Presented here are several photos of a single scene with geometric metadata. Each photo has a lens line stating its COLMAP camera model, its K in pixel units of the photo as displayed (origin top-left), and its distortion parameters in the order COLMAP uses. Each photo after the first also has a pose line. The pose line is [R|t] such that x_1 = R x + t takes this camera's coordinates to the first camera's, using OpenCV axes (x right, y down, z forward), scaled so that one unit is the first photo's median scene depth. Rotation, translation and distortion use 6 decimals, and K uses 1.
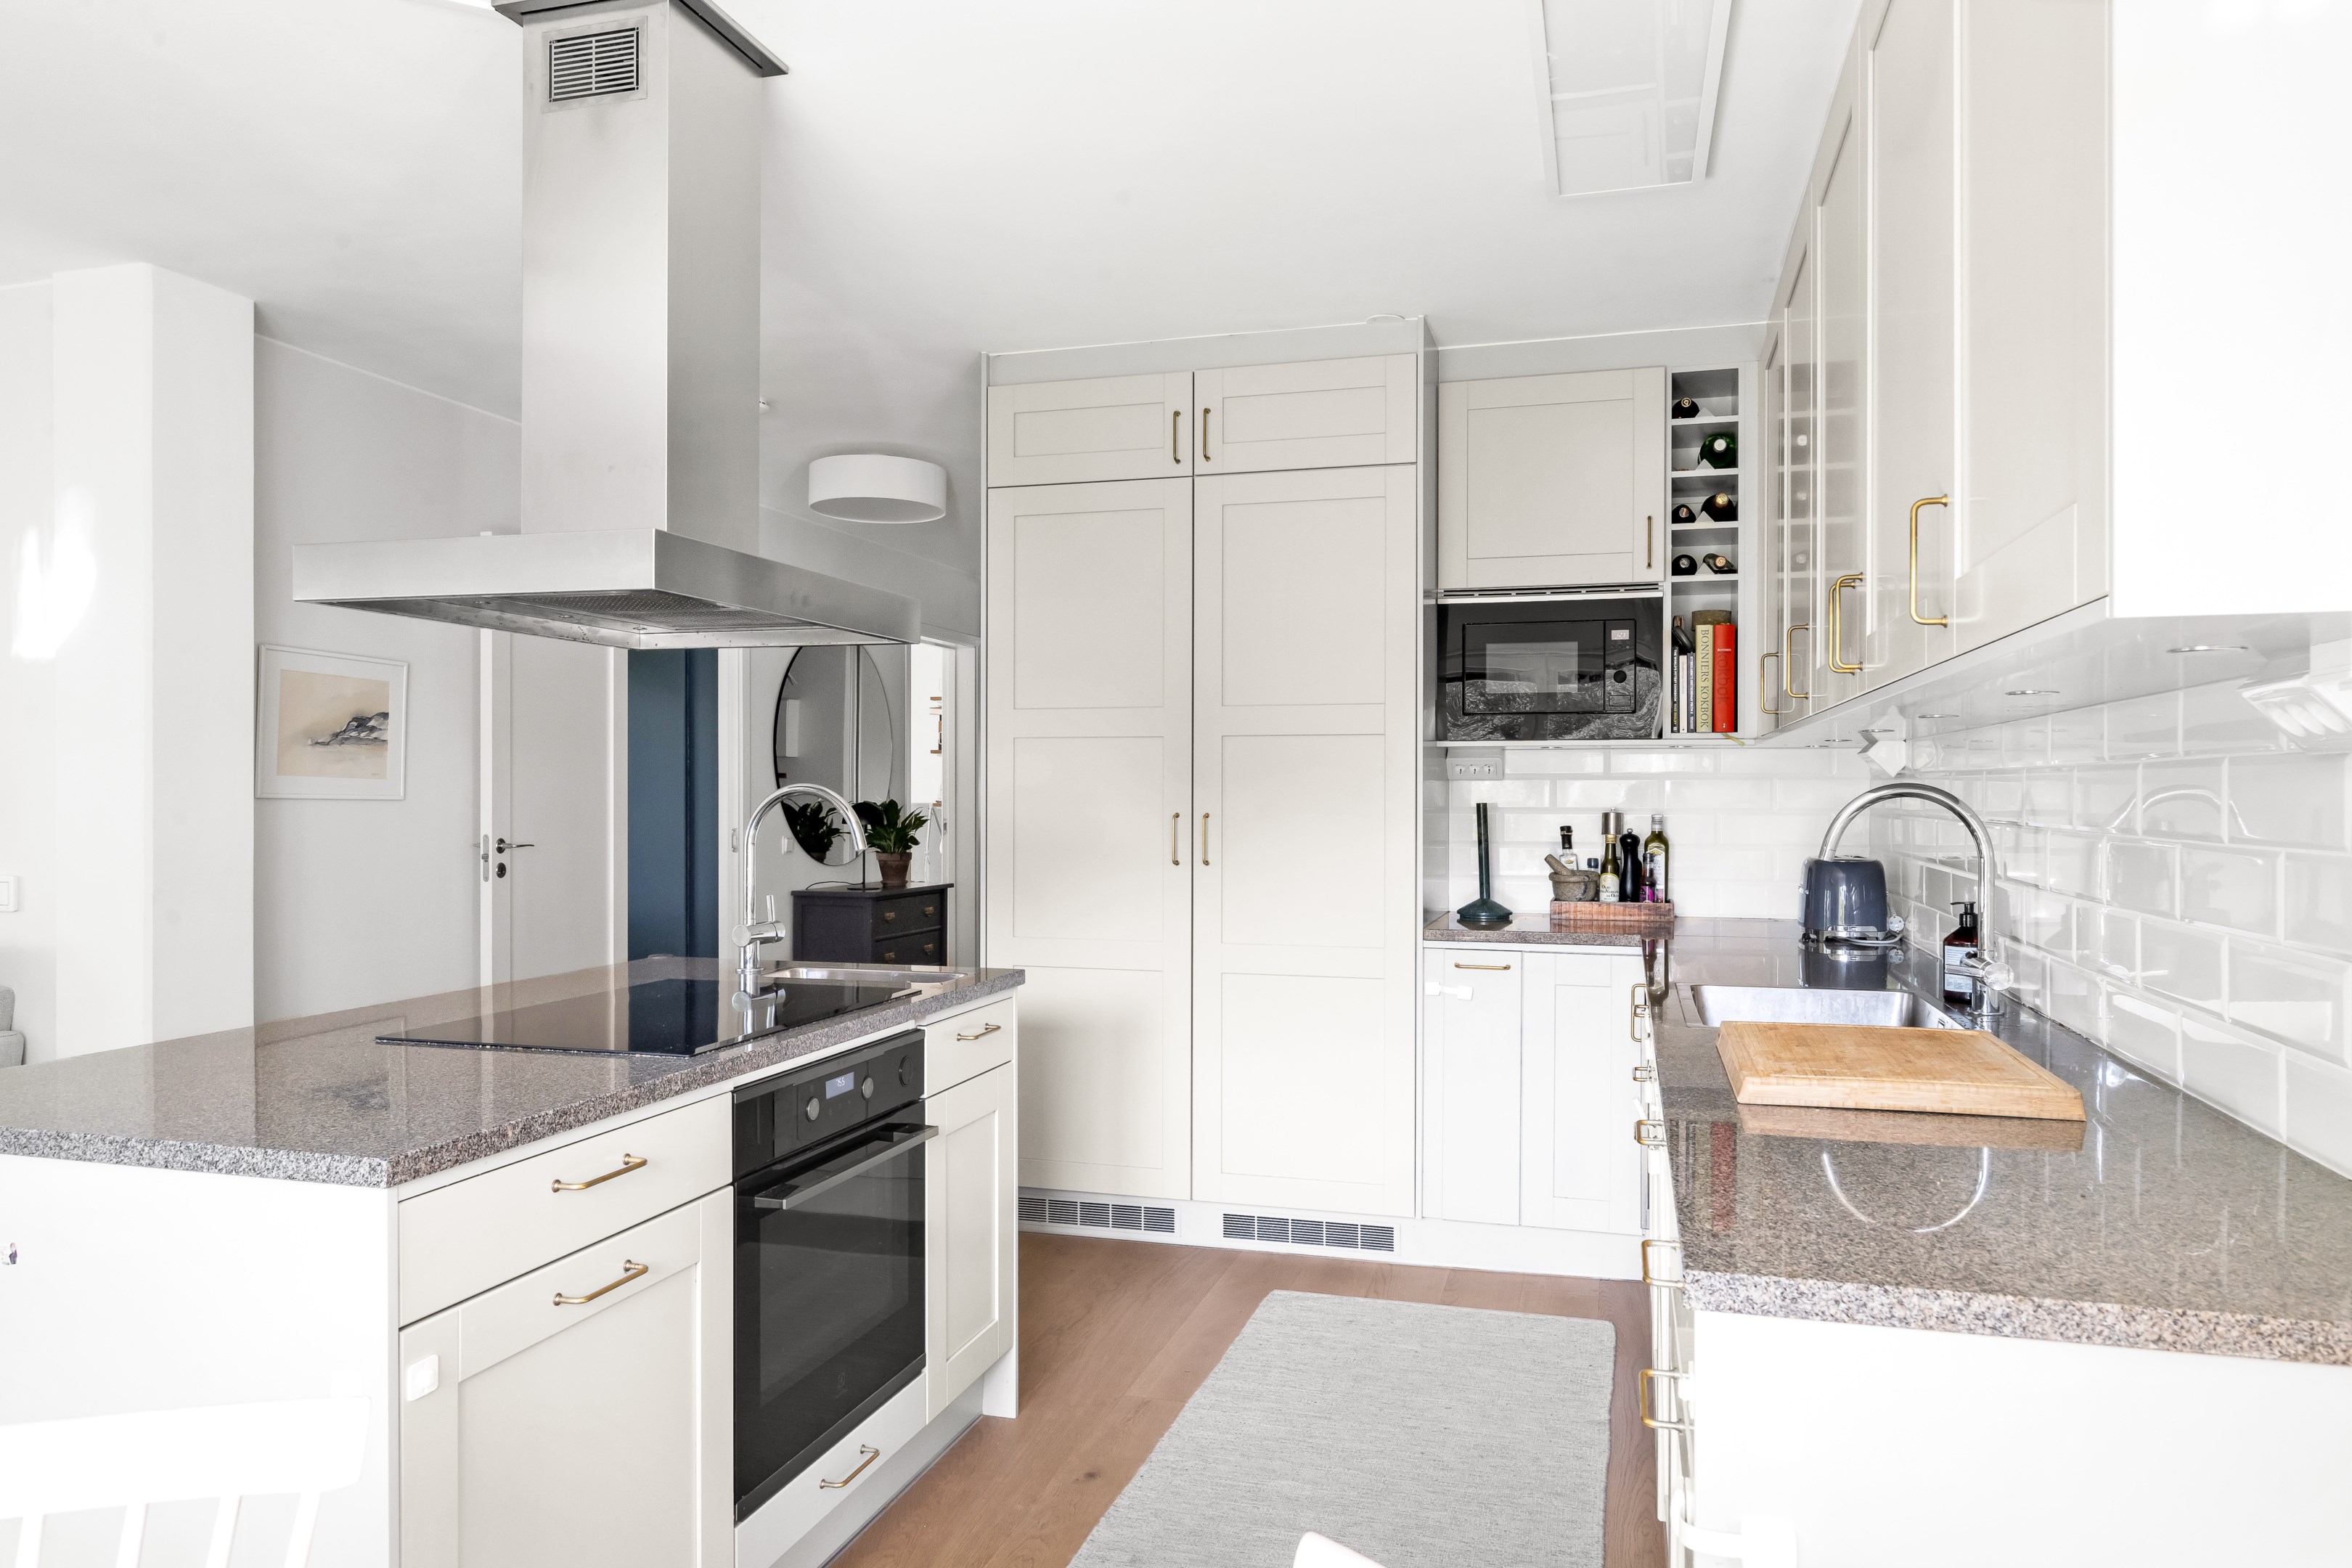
lens RADIAL K [[1539.6, 0, 1165.4], [0, 1539.6, 793.9], [0, 0, 1]] dist [-0.007265, 0.000256]
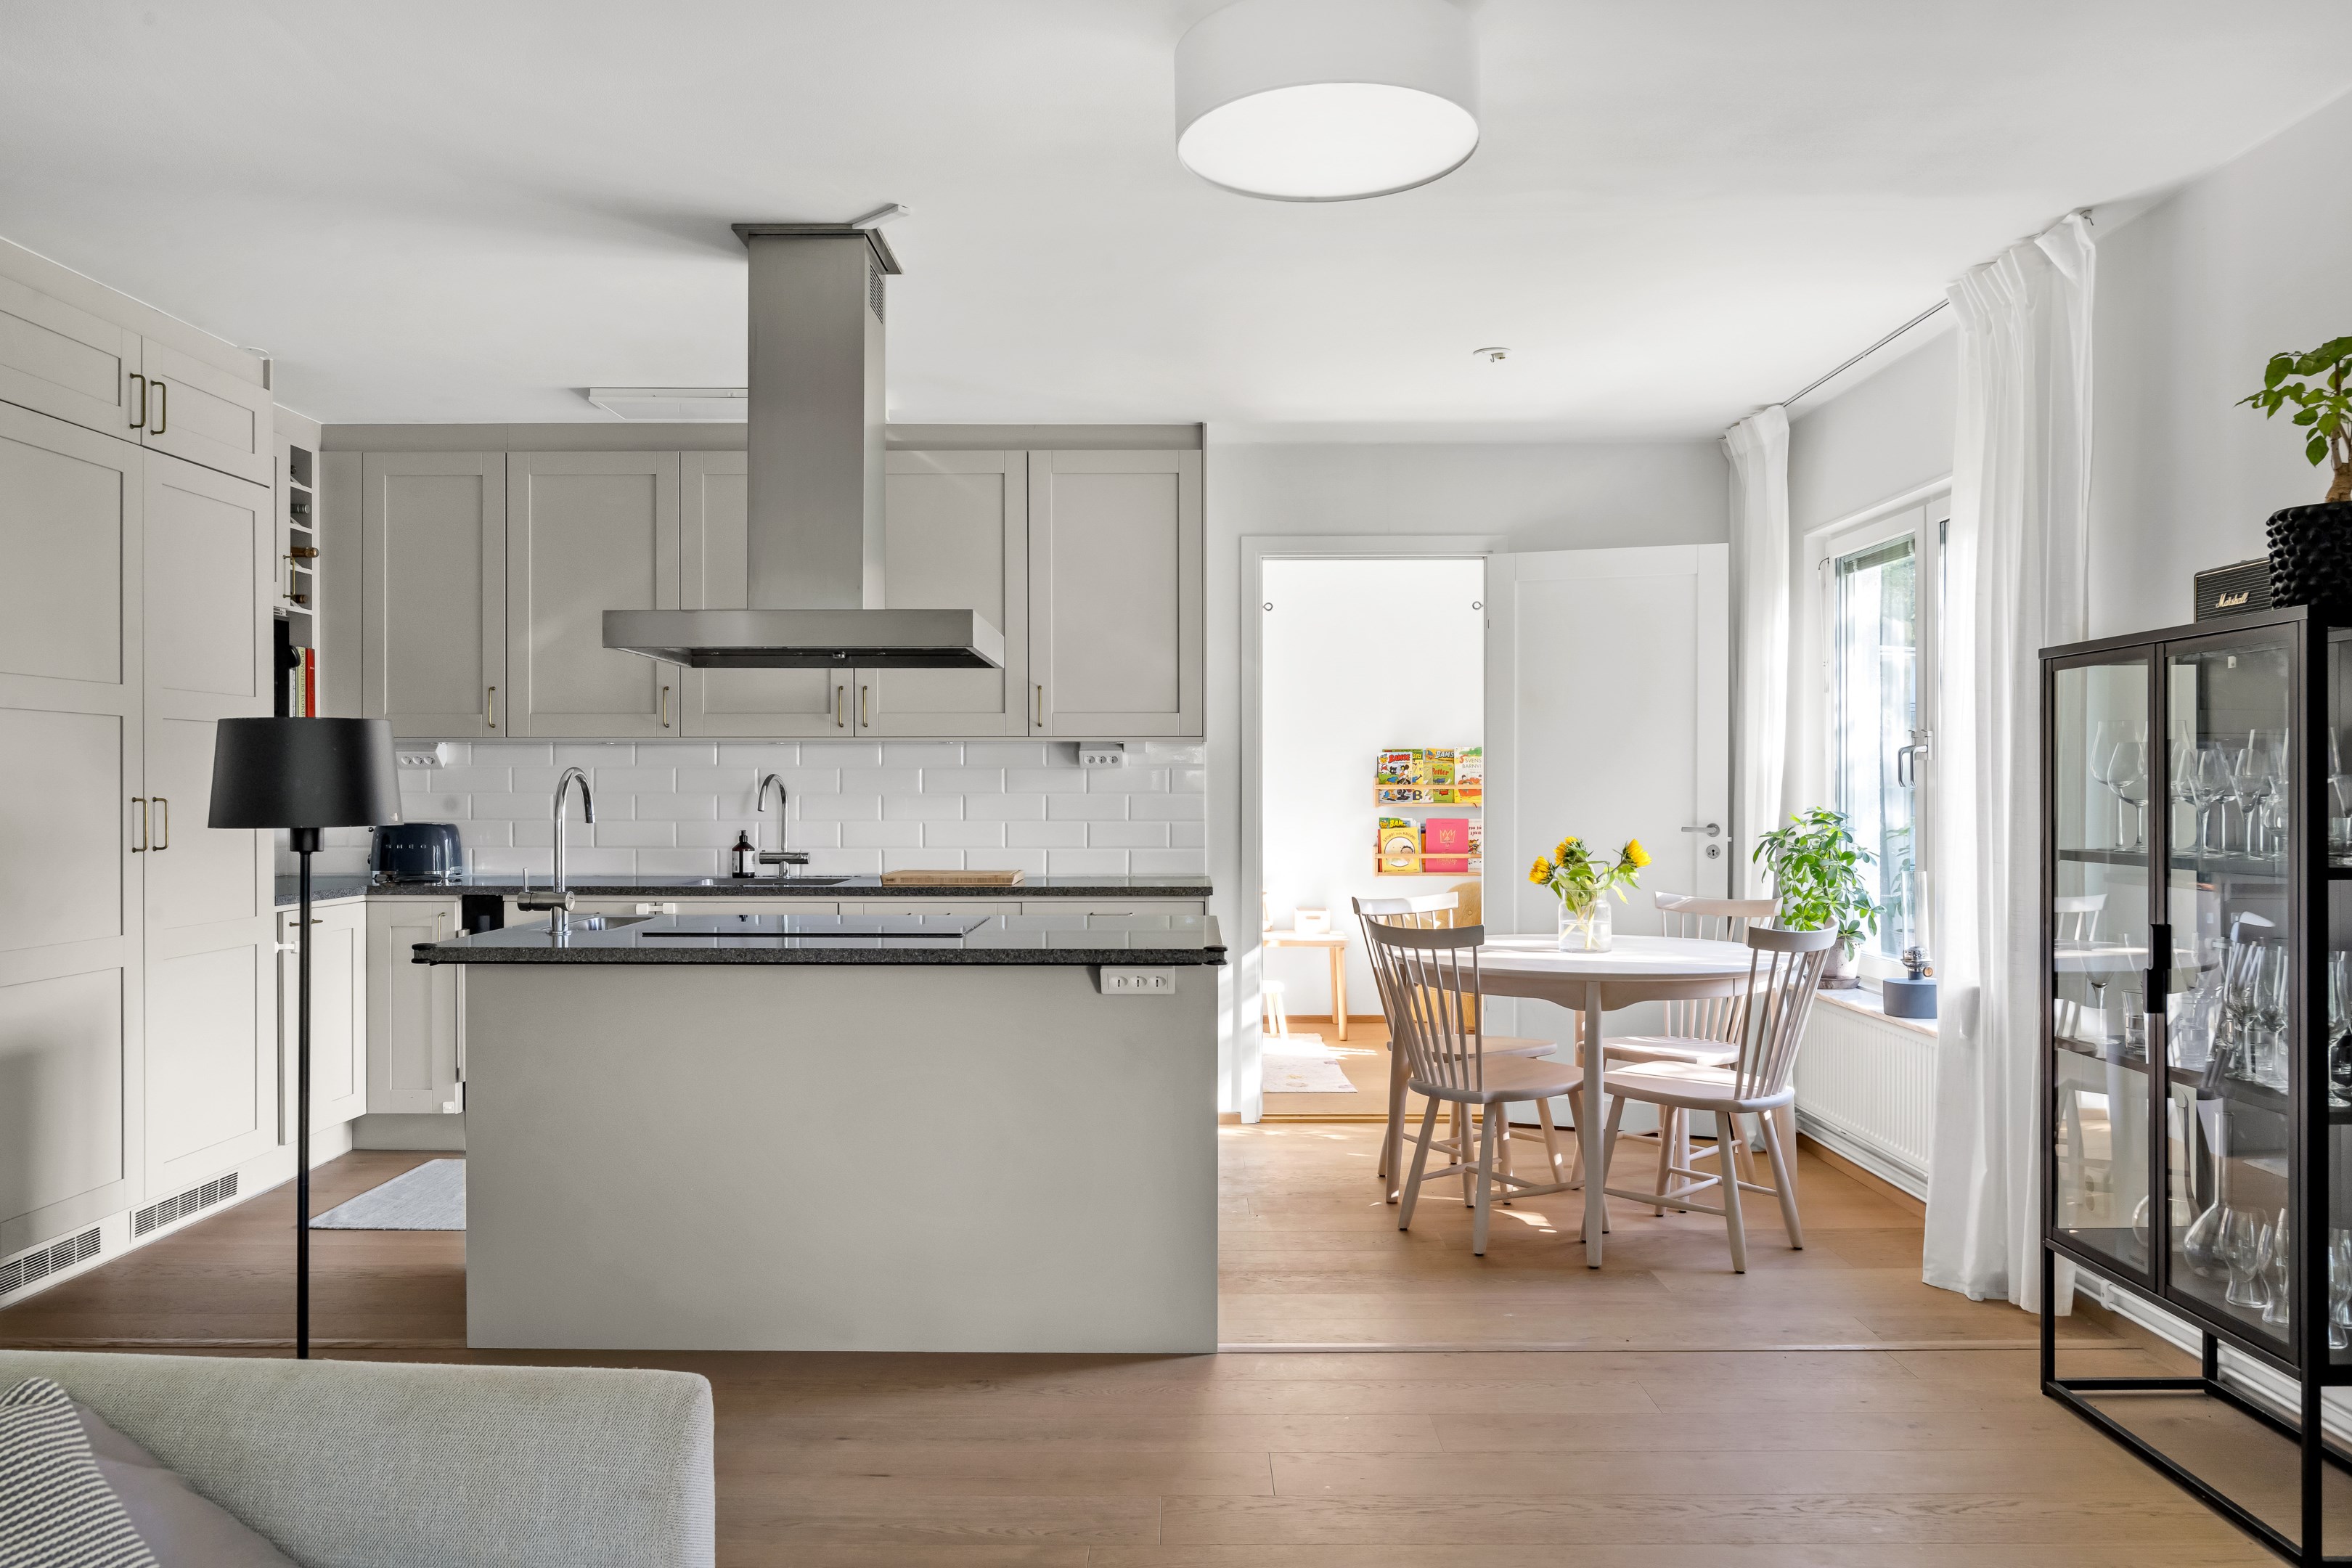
lens RADIAL K [[1647.1, 0, 1182.3], [0, 1647.1, 798.0], [0, 0, 1]] dist [-0.009804, -0.000303]
pose [[-0.269489, -0.008478, 0.962966, -1.129624], [-0.000134, 0.999962, 0.008766, 0.003805], [-0.963003, 0.002233, -0.269480, 0.645019]]
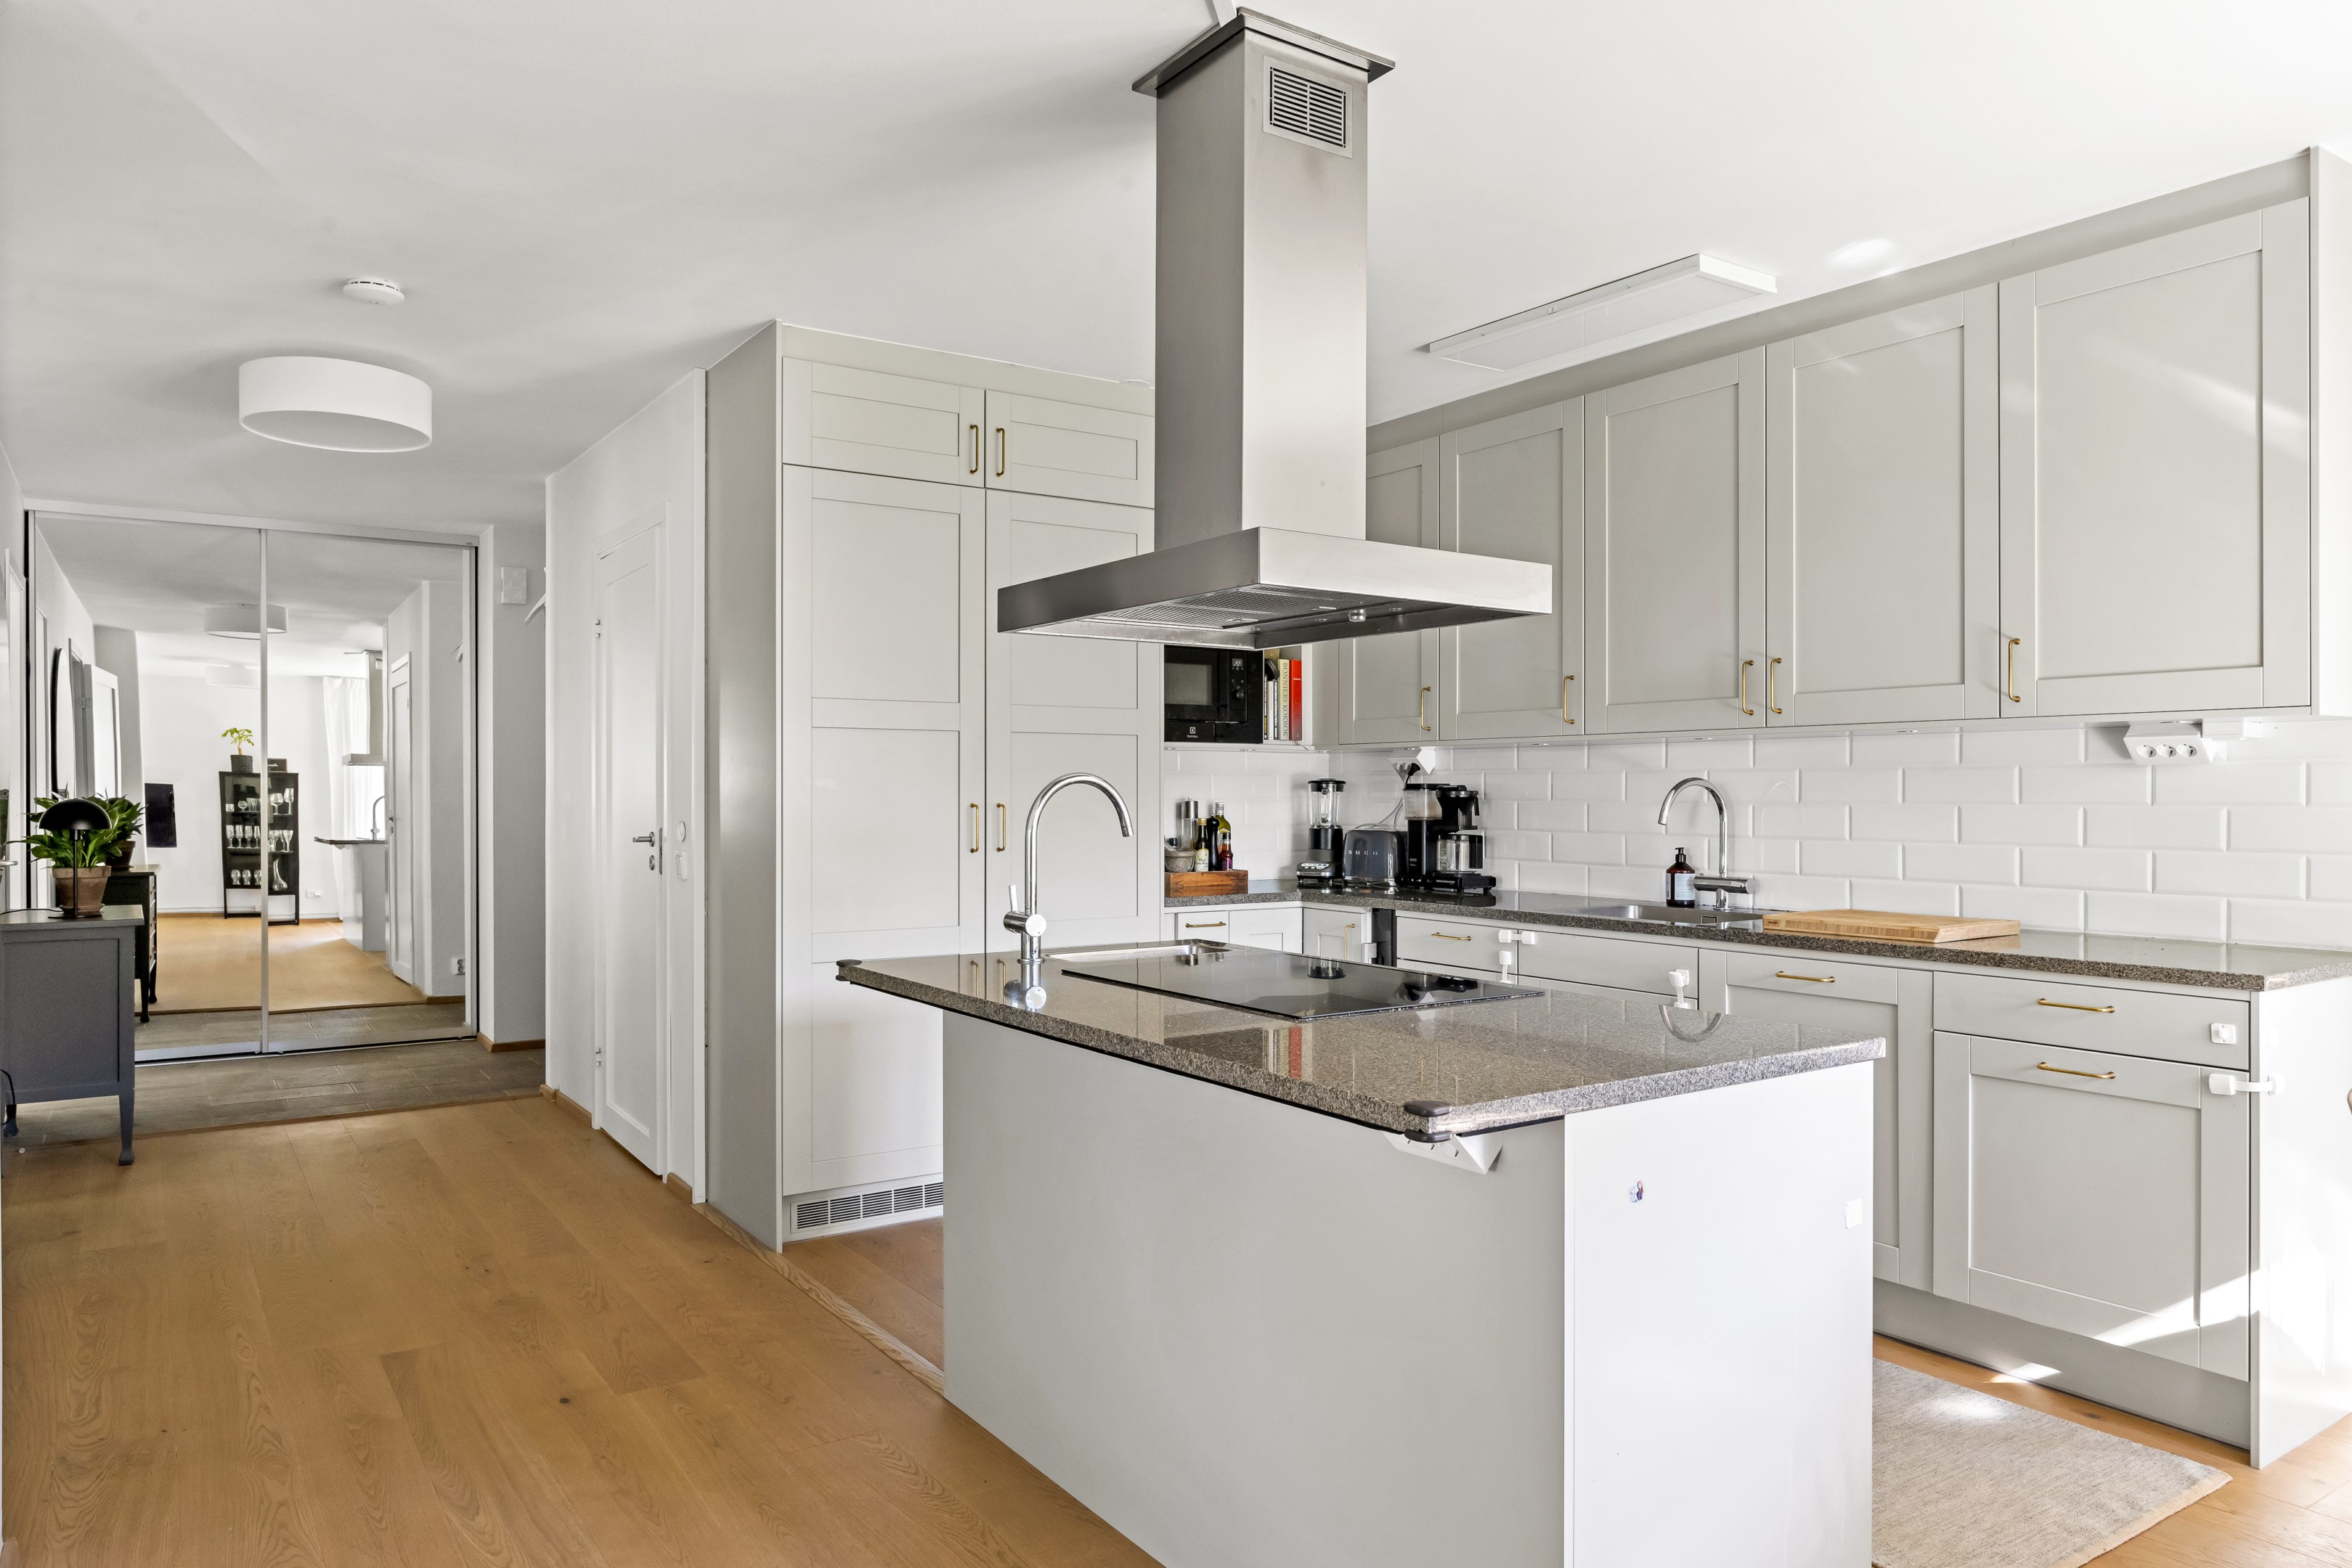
lens RADIAL K [[1539.3, 0, 1176.1], [0, 1539.3, 797.4], [0, 0, 1]] dist [-0.007265, 0.000256]
pose [[0.643030, -0.004913, 0.765826, -0.708278], [0.001998, 0.999987, 0.004738, 0.003247], [-0.765839, -0.001516, 0.643031, 0.209656]]
